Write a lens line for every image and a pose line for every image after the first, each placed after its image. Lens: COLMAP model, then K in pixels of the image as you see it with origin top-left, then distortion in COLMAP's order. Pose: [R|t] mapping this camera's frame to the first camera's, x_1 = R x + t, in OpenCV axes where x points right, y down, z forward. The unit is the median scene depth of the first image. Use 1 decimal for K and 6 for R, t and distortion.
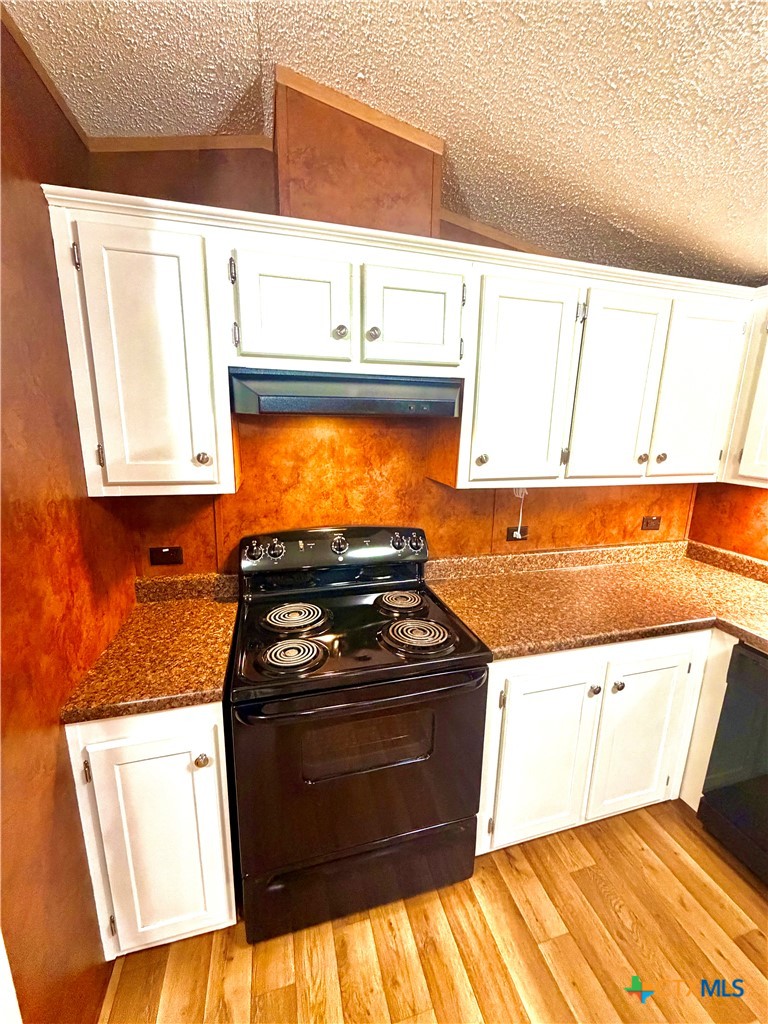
lens RADIAL K [[407.9, 0, 384.4], [0, 407.9, 511.4], [0, 0, 1]] dist [0.000754, -0.000176]
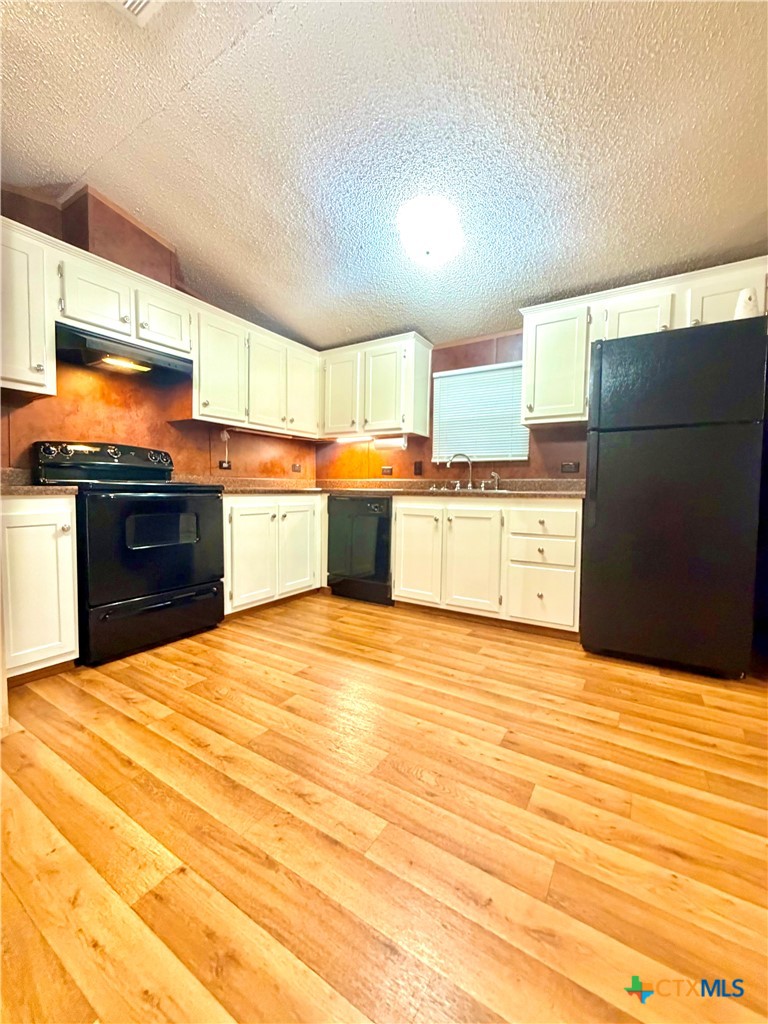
lens RADIAL K [[407.9, 0, 383.8], [0, 407.9, 512.1], [0, 0, 1]] dist [0.000754, -0.000176]
pose [[0.741133, -0.049178, 0.669554, -0.436686], [0.140583, 0.986571, -0.083150, 0.632700], [-0.656474, 0.155754, 0.738094, -0.862903]]
